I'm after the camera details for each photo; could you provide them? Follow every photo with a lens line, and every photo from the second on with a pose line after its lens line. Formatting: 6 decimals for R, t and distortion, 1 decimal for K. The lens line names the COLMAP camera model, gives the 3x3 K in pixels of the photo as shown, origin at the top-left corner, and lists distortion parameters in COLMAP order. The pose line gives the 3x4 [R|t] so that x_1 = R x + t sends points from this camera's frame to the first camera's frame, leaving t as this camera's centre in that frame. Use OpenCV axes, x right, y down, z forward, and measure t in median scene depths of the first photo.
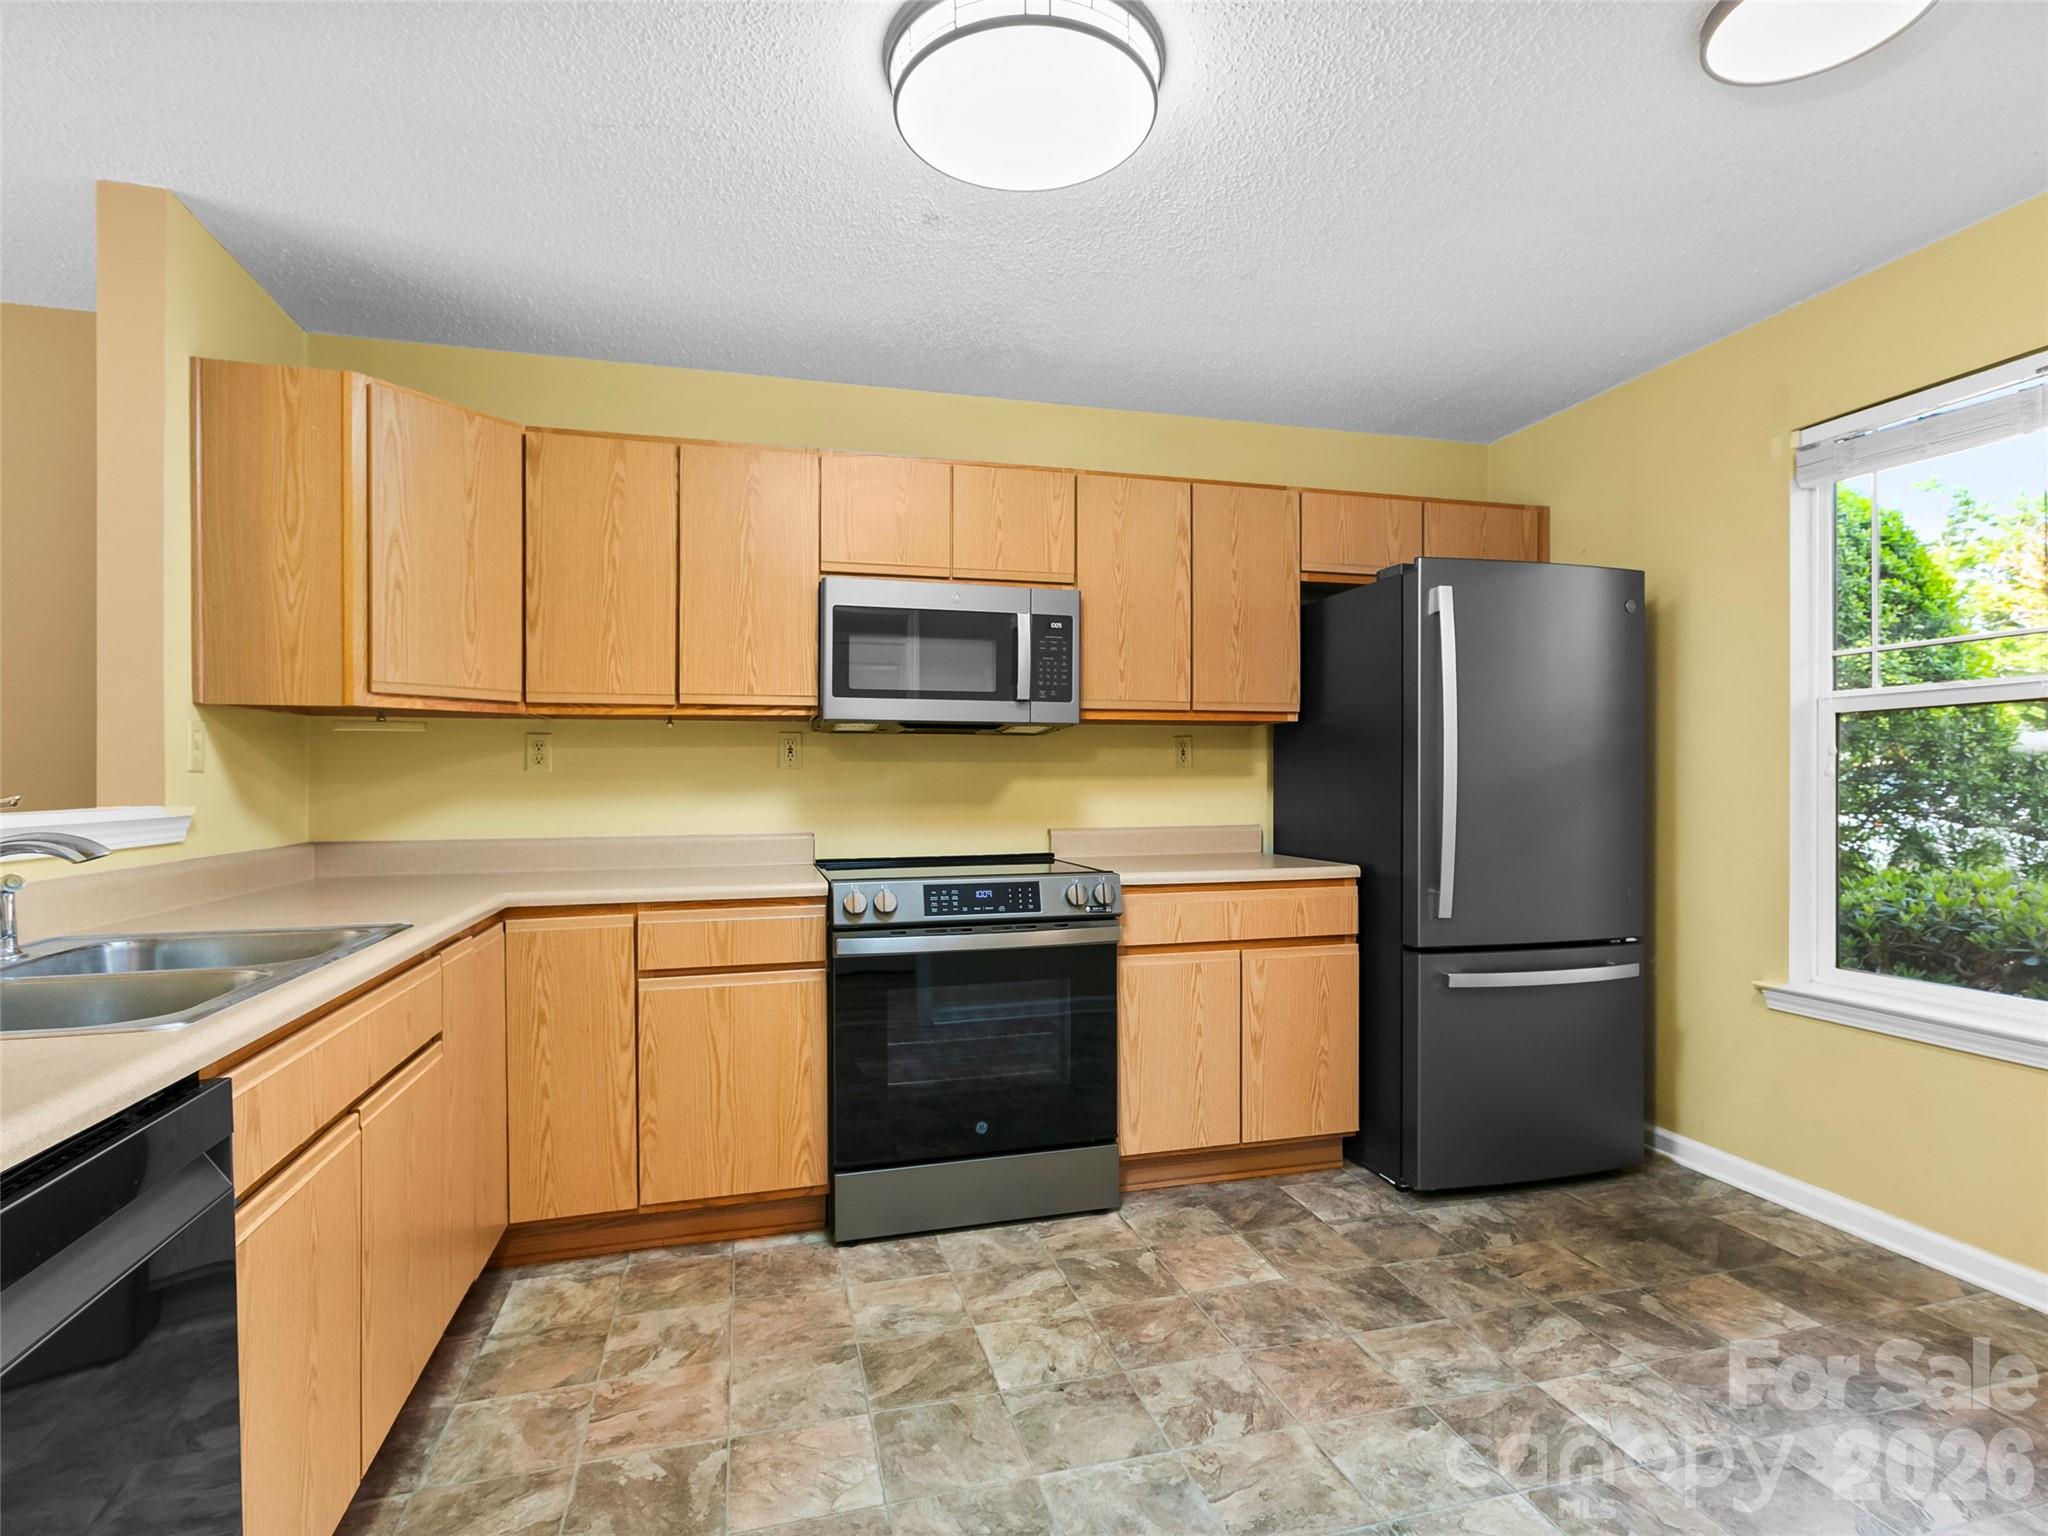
lens RADIAL K [[1037.0, 0, 1020.6], [0, 1037.0, 793.6], [0, 0, 1]] dist [-0.000965, 0.000115]
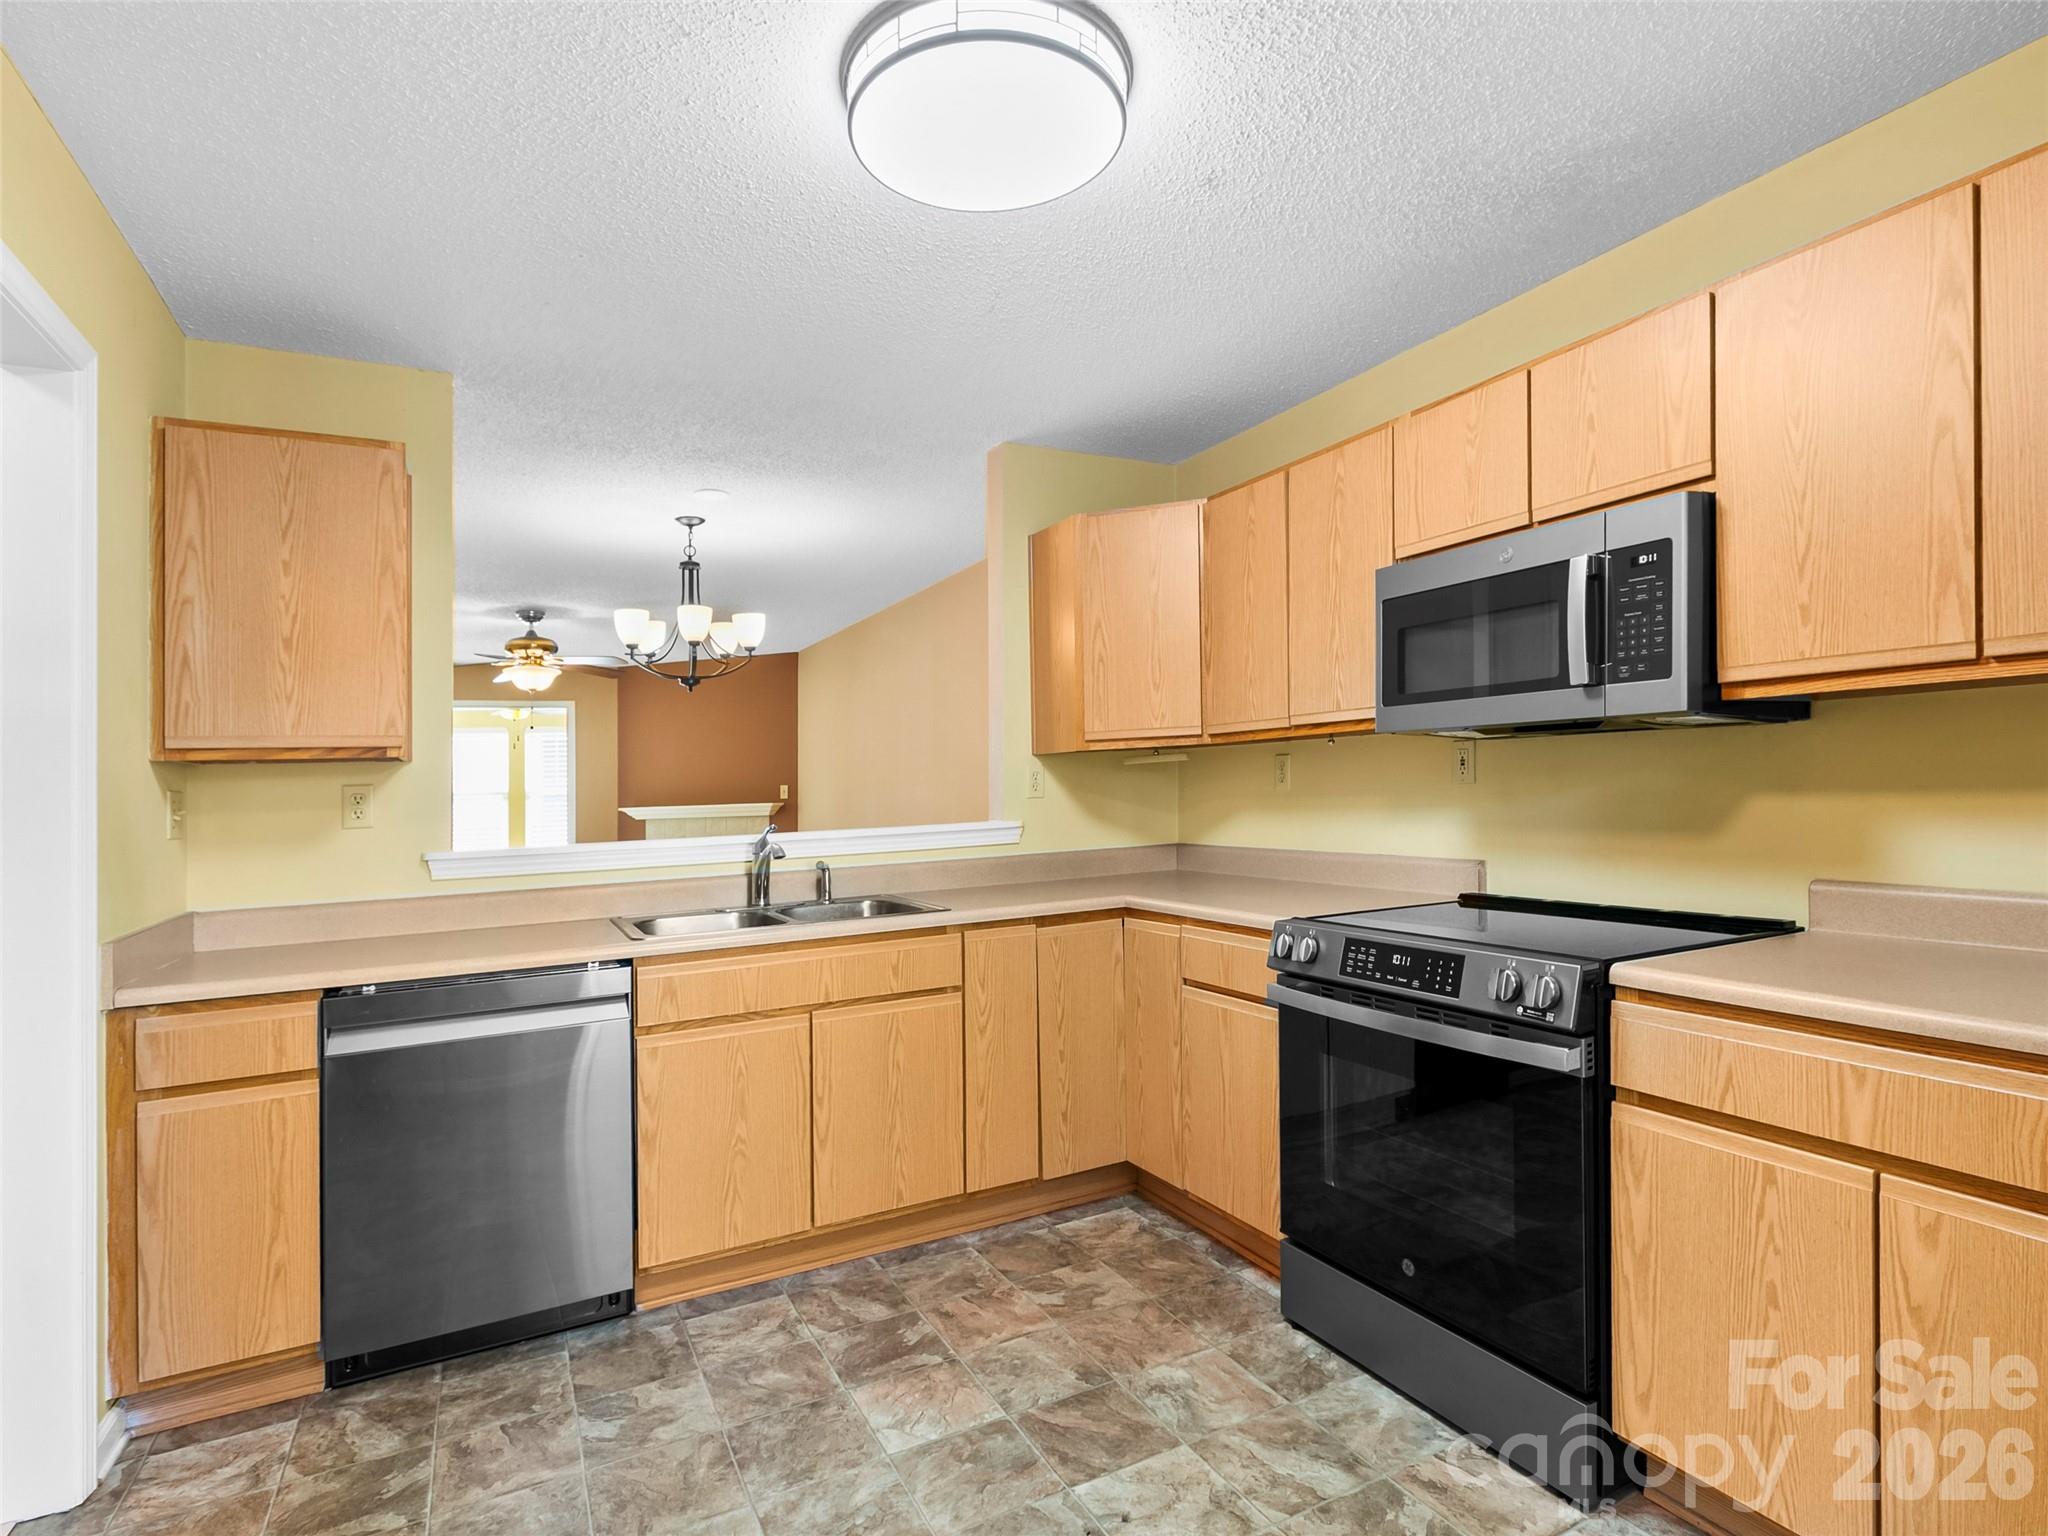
lens RADIAL K [[1037.2, 0, 1024.0], [0, 1037.2, 768.0], [0, 0, 1]] dist [-0.002837, -0.000778]
pose [[0.213084, -0.017988, -0.976868, 0.657857], [0.021175, 0.999681, -0.013790, -0.039941], [0.976804, -0.017746, 0.213396, 0.575078]]
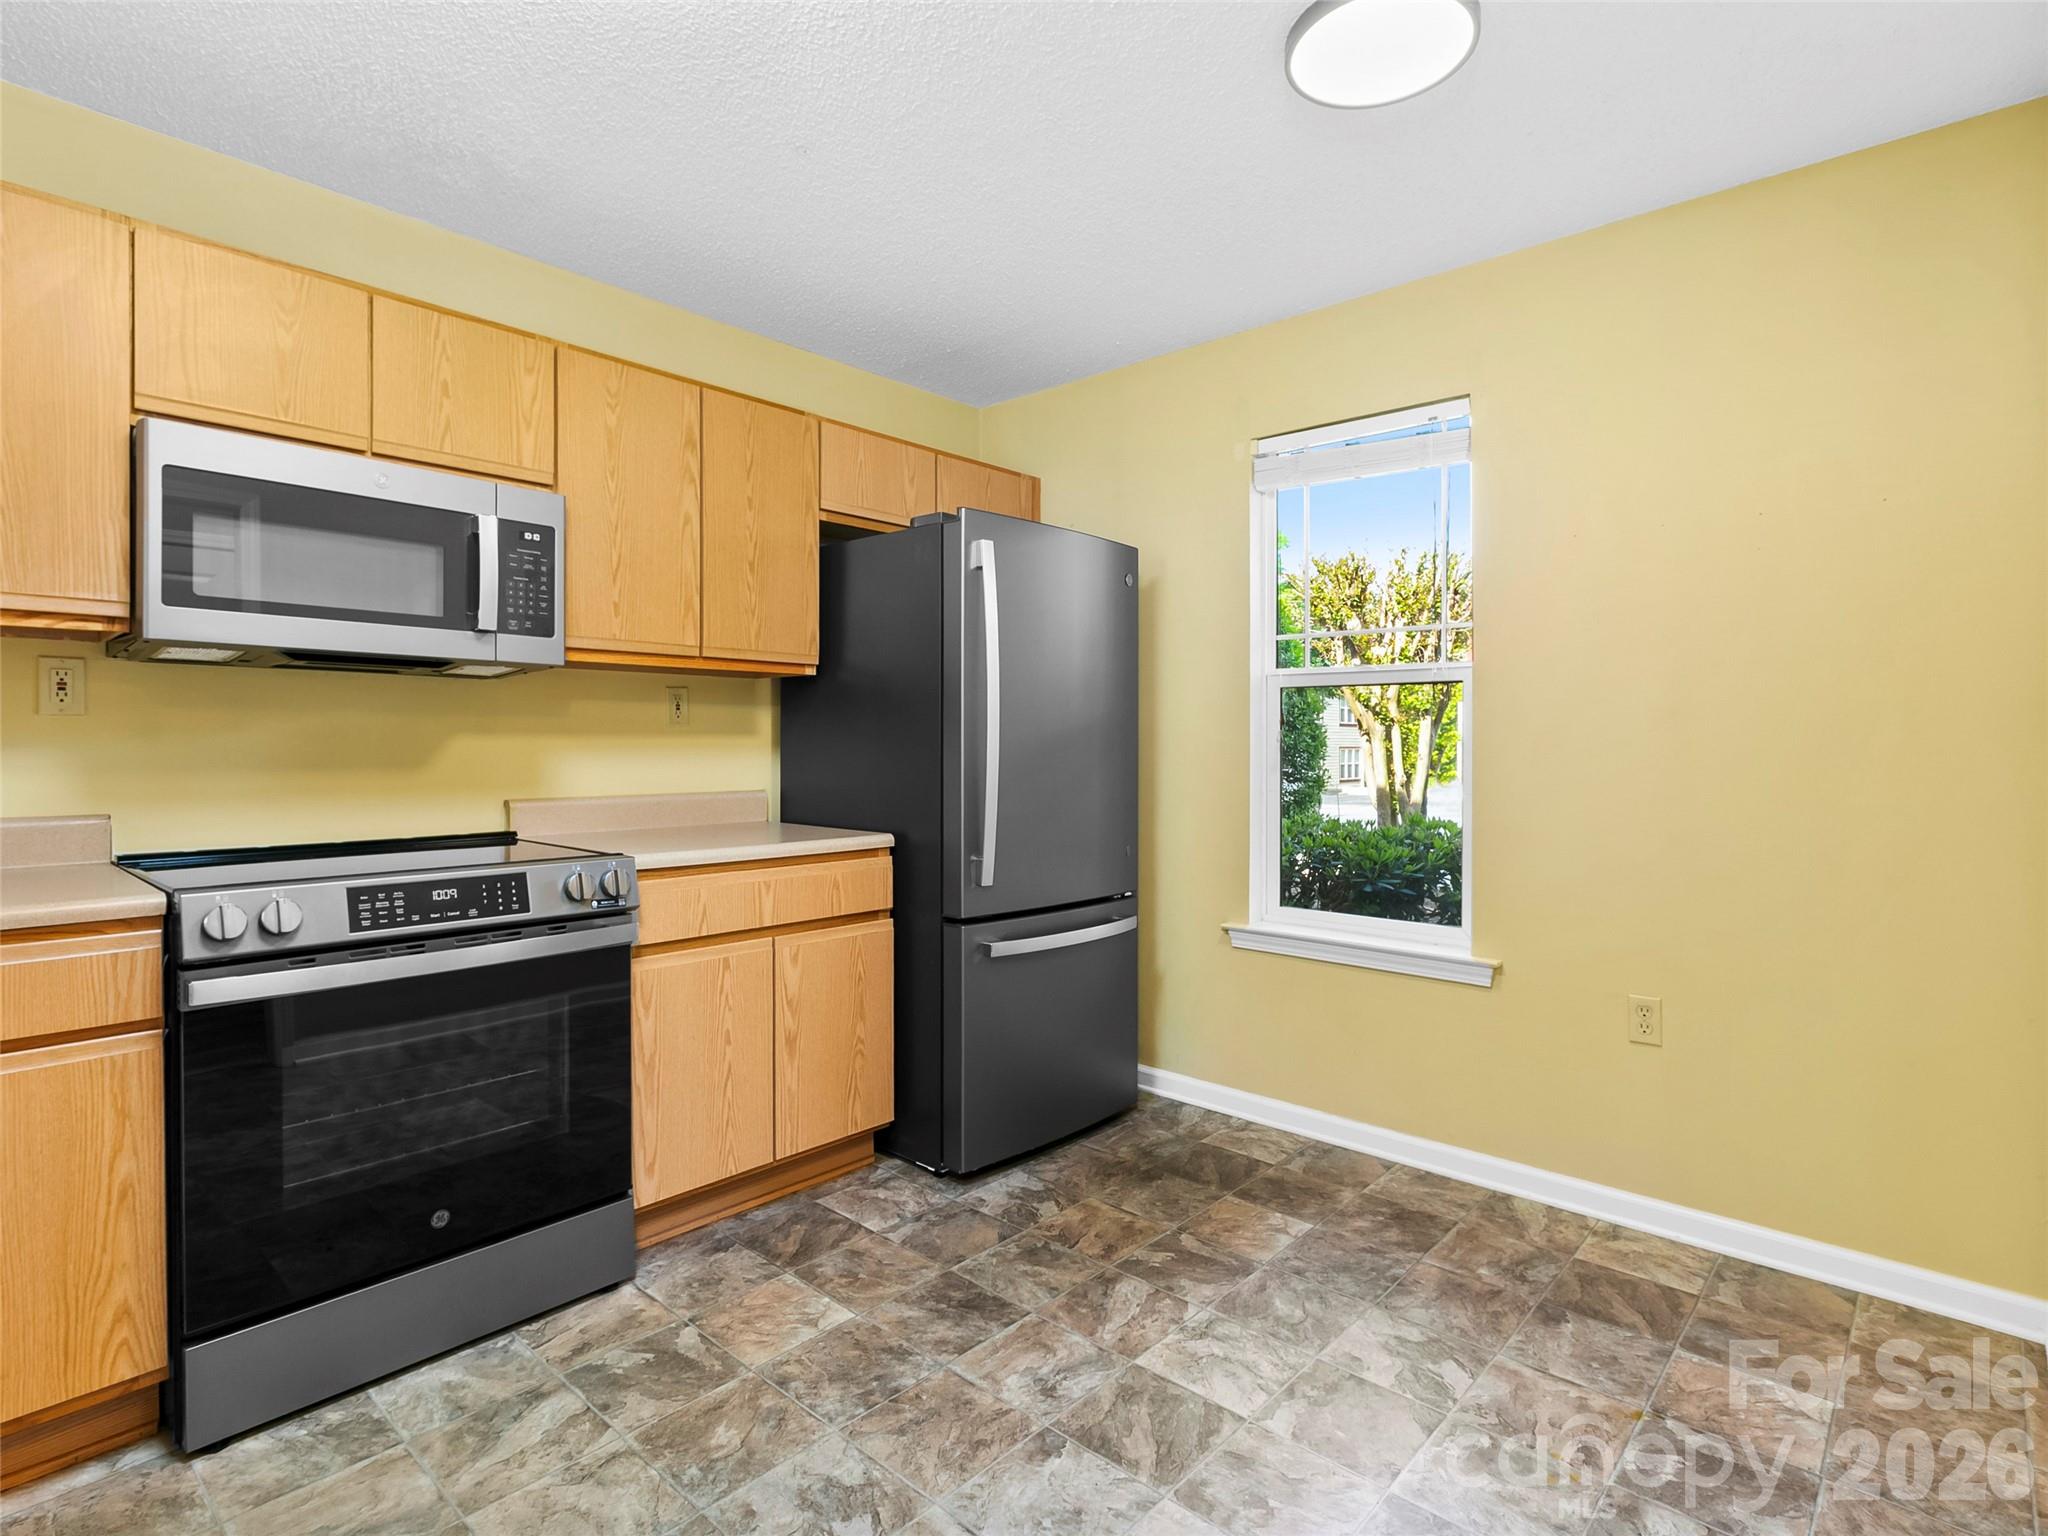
lens RADIAL K [[1047.1, 0, 1031.1], [0, 1047.1, 760.0], [0, 0, 1]] dist [0.001348, -0.000575]
pose [[0.839251, 0.000076, 0.543744, -0.089971], [-0.003186, 0.999984, 0.004776, -0.001325], [-0.543735, -0.005741, 0.839238, 0.169983]]
